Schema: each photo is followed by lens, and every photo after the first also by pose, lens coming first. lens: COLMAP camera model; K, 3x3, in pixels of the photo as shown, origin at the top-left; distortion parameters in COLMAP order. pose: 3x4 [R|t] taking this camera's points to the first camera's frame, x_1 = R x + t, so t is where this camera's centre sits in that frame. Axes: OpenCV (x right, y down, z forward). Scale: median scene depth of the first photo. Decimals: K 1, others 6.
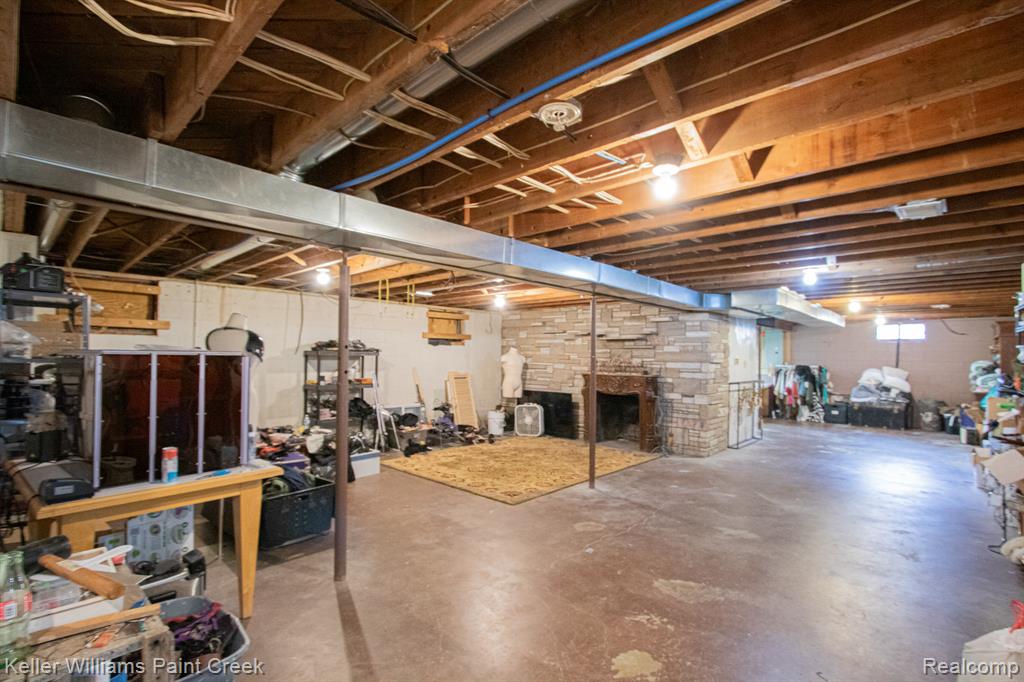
lens RADIAL K [[475.4, 0, 518.1], [0, 475.4, 340.7], [0, 0, 1]] dist [-0.019766, 0.000307]
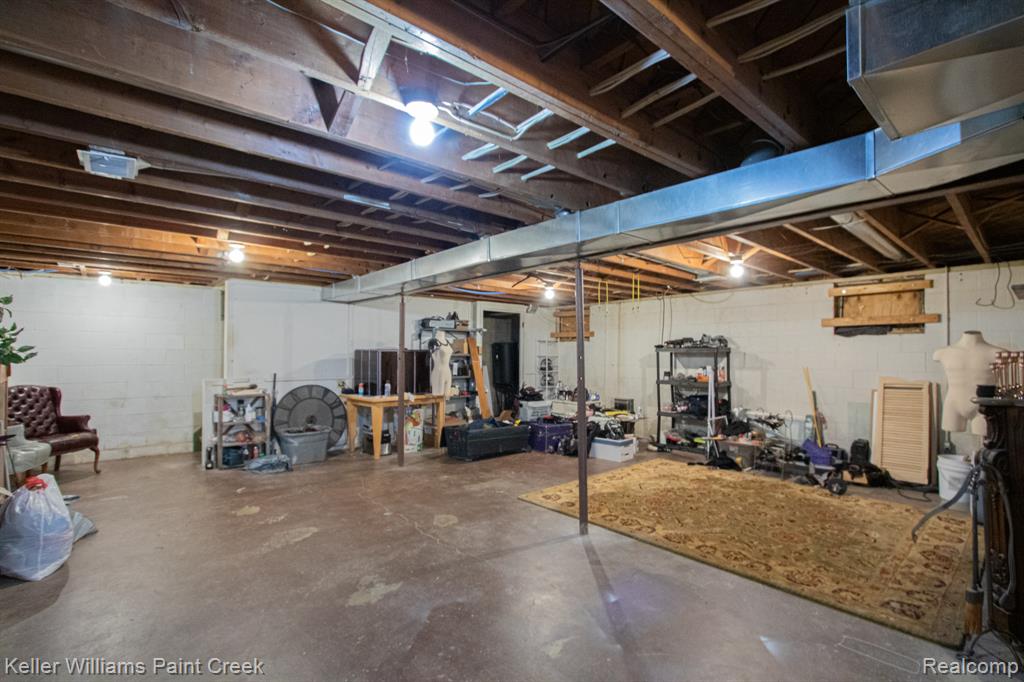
lens RADIAL K [[475.4, 0, 516.4], [0, 475.4, 346.9], [0, 0, 1]] dist [-0.019766, 0.000307]
pose [[-0.104004, -0.025242, -0.994257, 0.926366], [0.025026, 0.999295, -0.027988, 0.054951], [0.994262, -0.027793, -0.103298, 1.044143]]
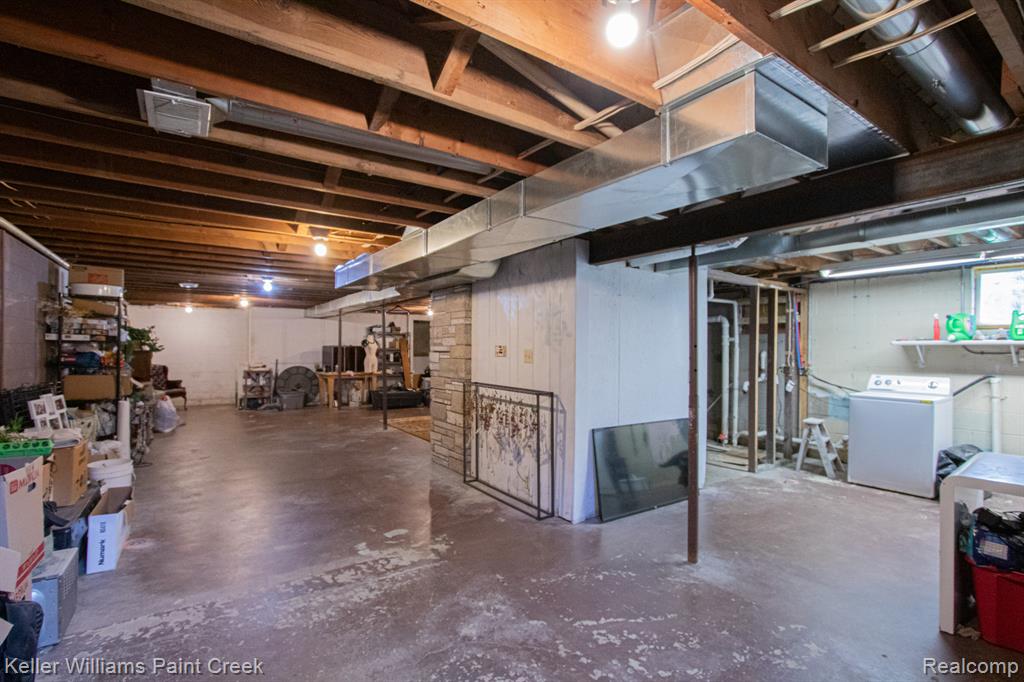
lens RADIAL K [[475.4, 0, 513.9], [0, 475.4, 348.3], [0, 0, 1]] dist [-0.019766, 0.000307]
pose [[-0.225555, -0.014412, -0.974124, 1.693516], [0.022321, 0.999552, -0.019957, 0.093639], [0.973975, -0.026245, -0.225132, 1.897921]]
